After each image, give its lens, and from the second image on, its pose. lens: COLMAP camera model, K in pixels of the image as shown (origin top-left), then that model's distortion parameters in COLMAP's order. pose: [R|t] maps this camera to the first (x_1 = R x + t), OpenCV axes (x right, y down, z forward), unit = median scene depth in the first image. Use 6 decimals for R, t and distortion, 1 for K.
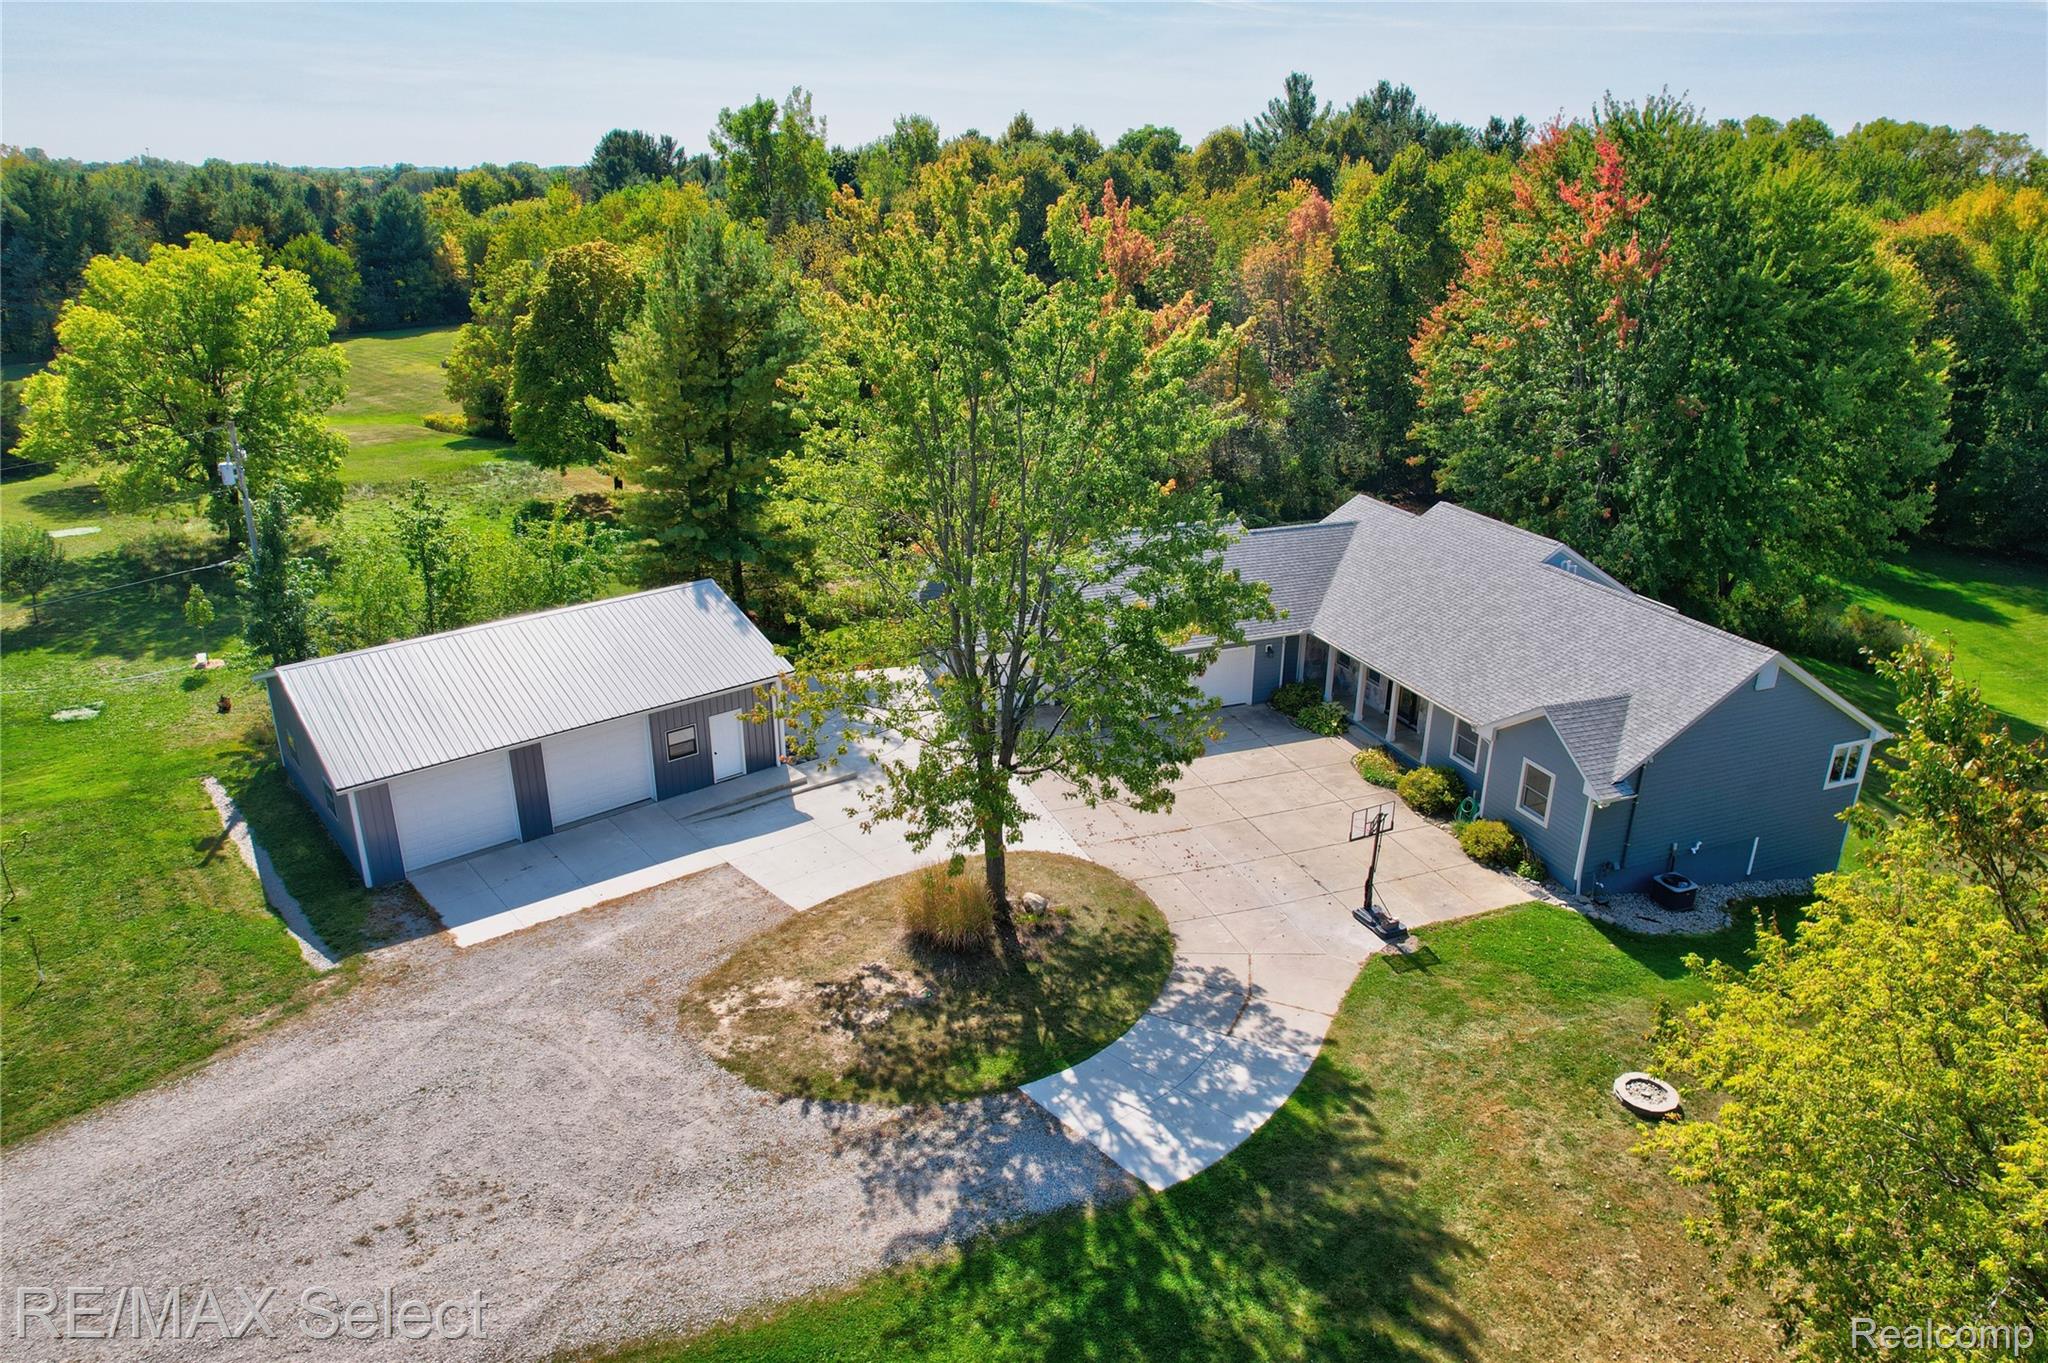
lens RADIAL K [[1302.8, 0, 1018.9], [0, 1302.8, 685.2], [0, 0, 1]] dist [-0.075765, 0.063998]
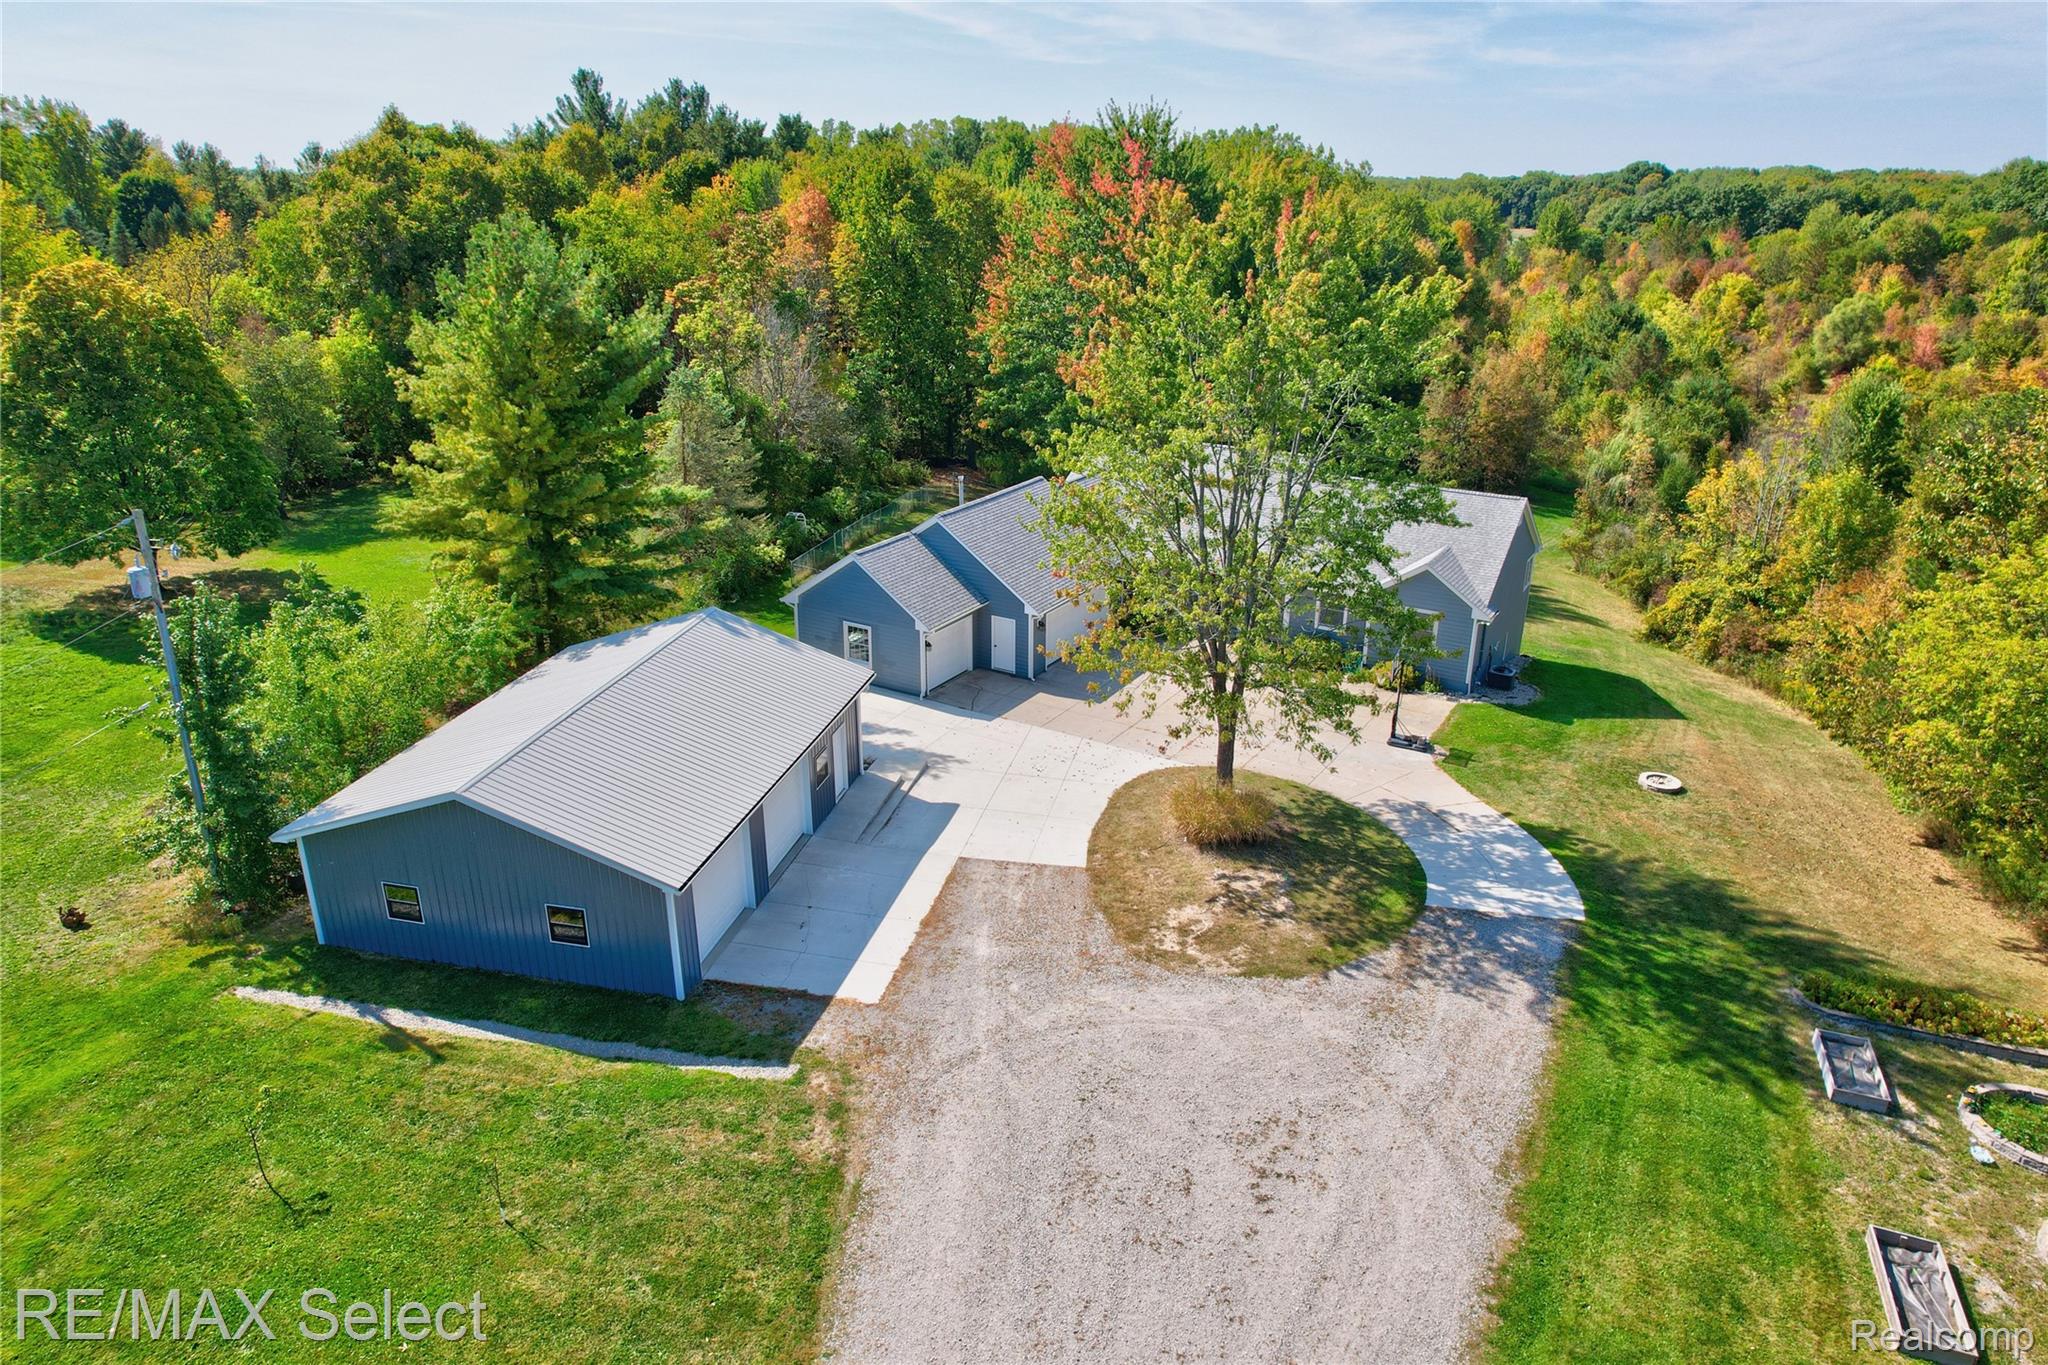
lens RADIAL K [[1311.0, 0, 1020.7], [0, 1311.0, 679.8], [0, 0, 1]] dist [-0.081115, 0.072663]
pose [[0.789608, -0.223943, 0.571286, -0.761529], [0.225496, 0.971779, 0.069264, -0.057925], [-0.570675, 0.074131, 0.817823, 0.144096]]
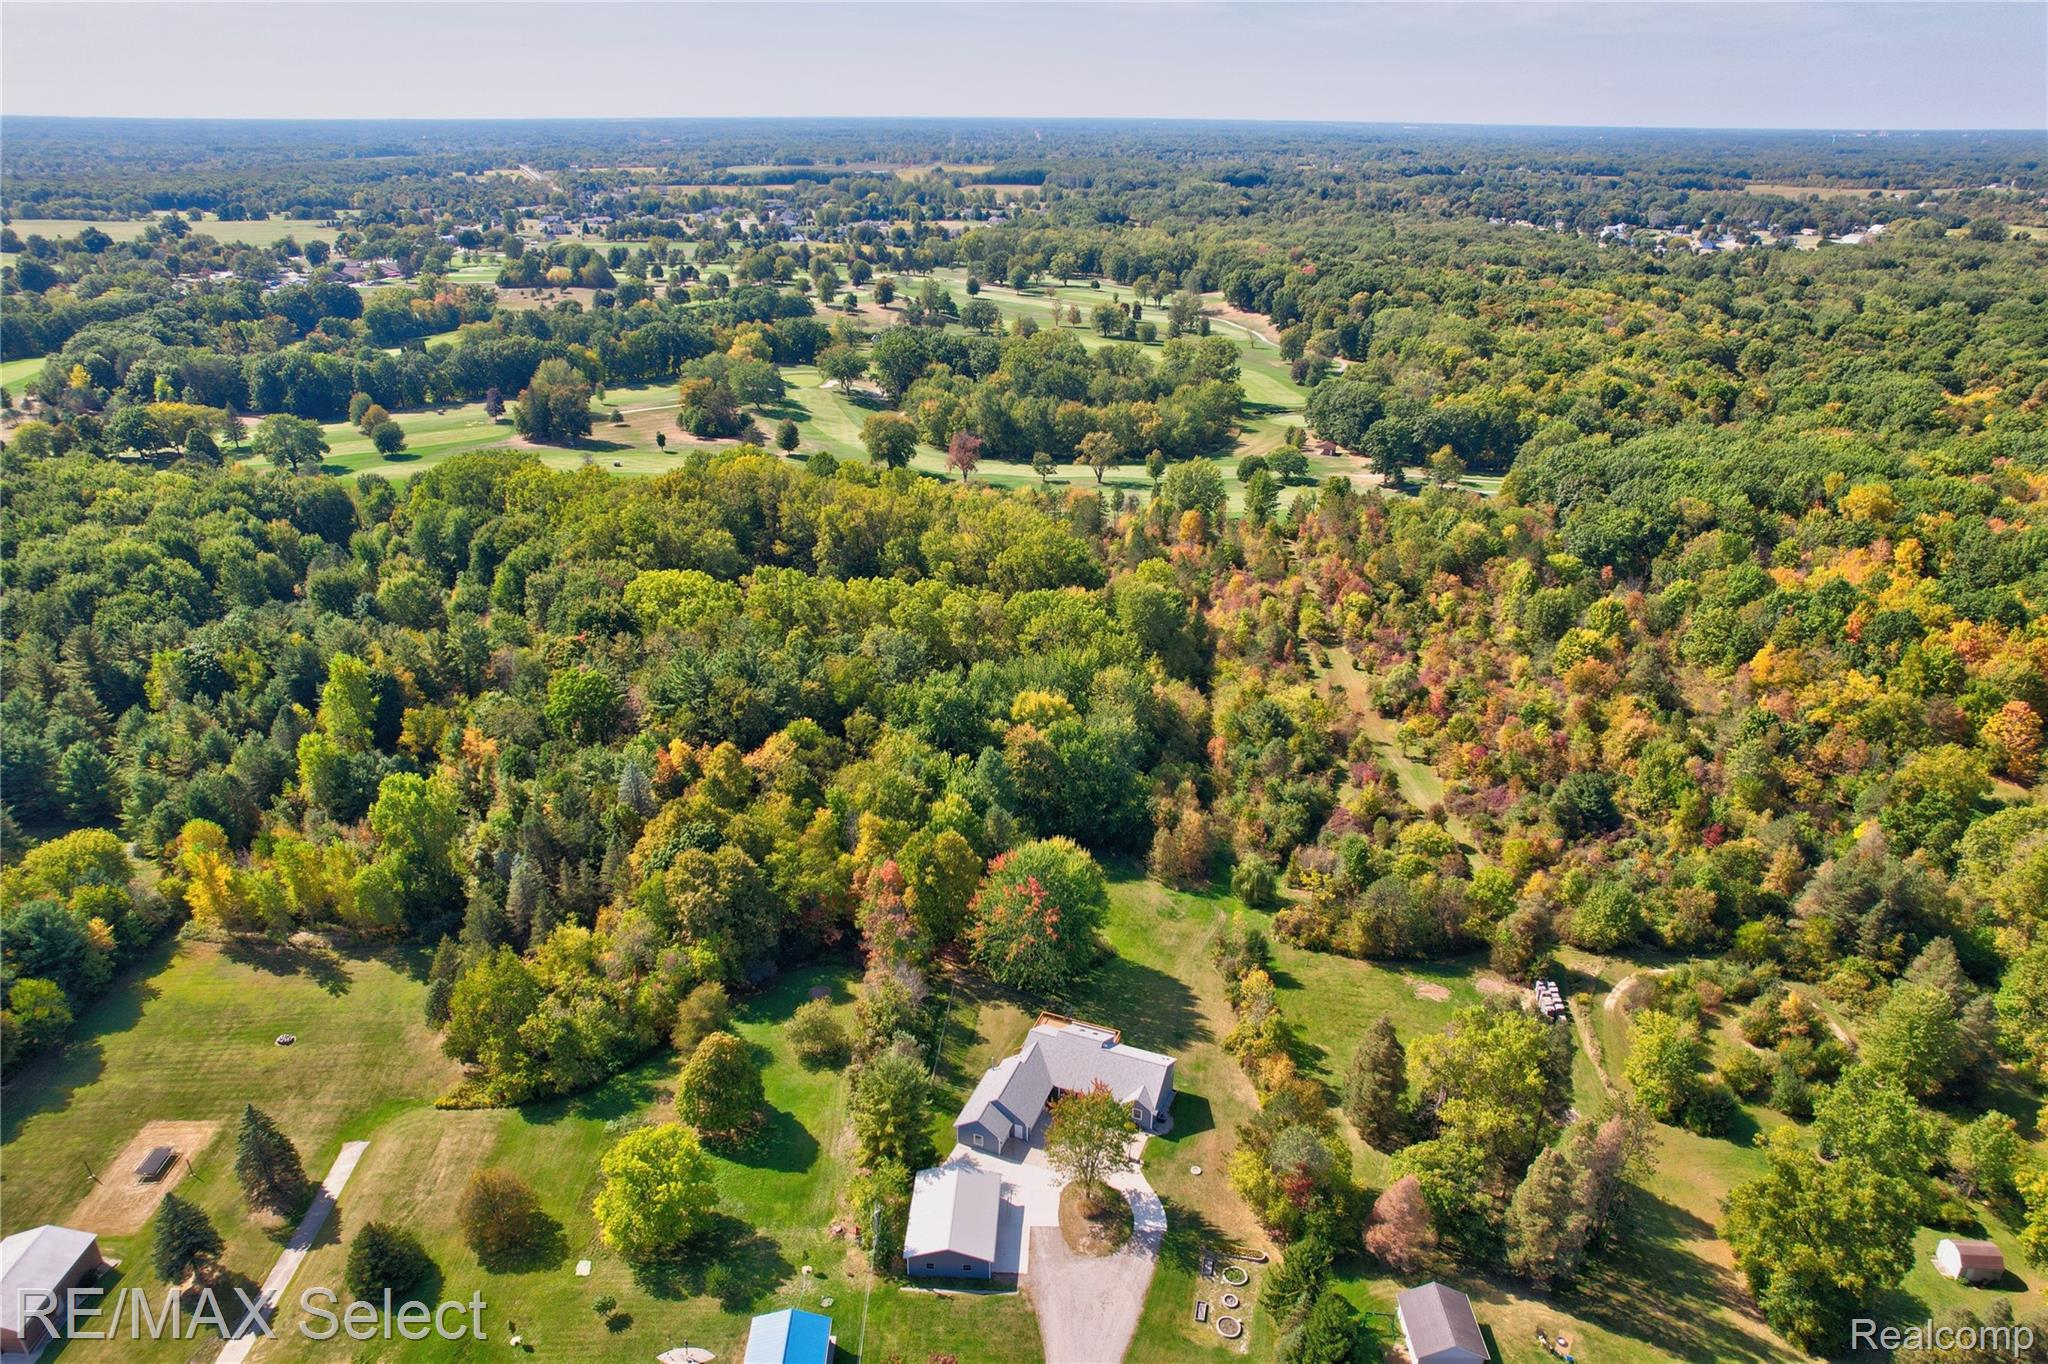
lens RADIAL K [[1302.8, 0, 1018.9], [0, 1302.8, 685.7], [0, 0, 1]] dist [-0.075765, 0.063998]
pose [[0.680678, -0.302021, 0.667429, -2.713175], [0.269004, 0.950462, 0.155753, -2.385080], [-0.681406, 0.073523, 0.728203, -2.375389]]
